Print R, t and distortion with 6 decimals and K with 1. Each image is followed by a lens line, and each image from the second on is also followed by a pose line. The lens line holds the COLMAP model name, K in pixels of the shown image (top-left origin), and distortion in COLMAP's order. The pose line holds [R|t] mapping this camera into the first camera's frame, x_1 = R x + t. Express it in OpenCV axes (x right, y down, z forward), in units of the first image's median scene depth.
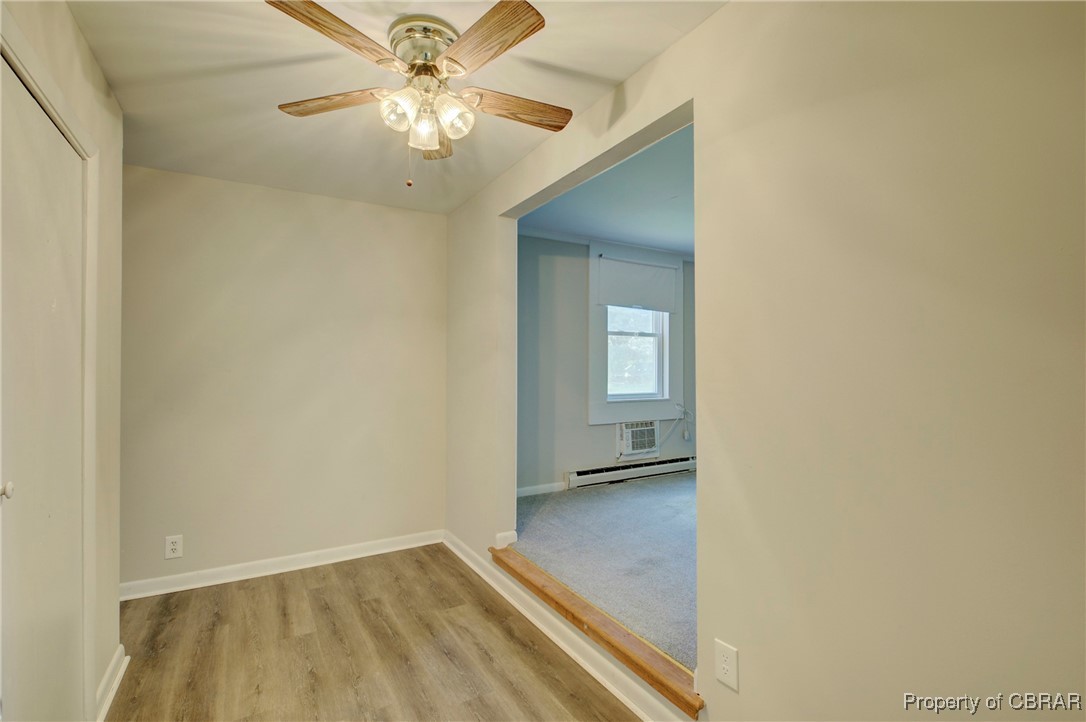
lens RADIAL K [[498.1, 0, 541.5], [0, 498.1, 361.1], [0, 0, 1]] dist [-0.007713, 0.000772]
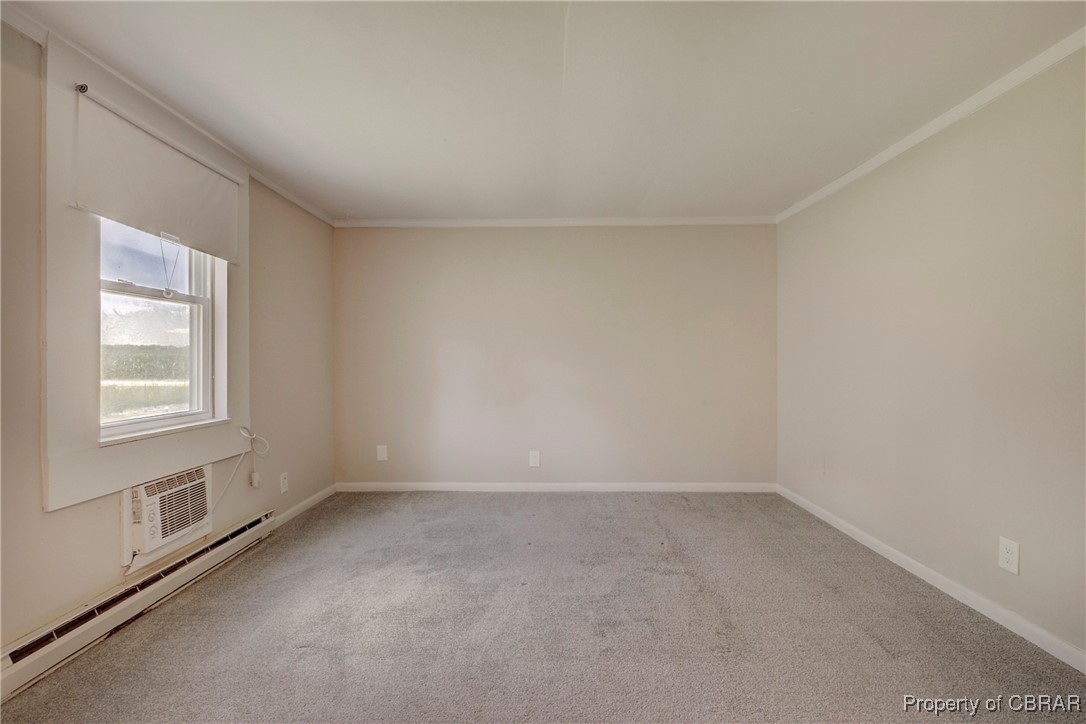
lens RADIAL K [[498.1, 0, 541.5], [0, 498.1, 362.1], [0, 0, 1]] dist [-0.007713, 0.000772]
pose [[0.519098, -0.004774, 0.854701, -0.031709], [-0.007246, 0.999924, 0.009985, 0.004722], [-0.854684, -0.011376, 0.519024, 0.450393]]
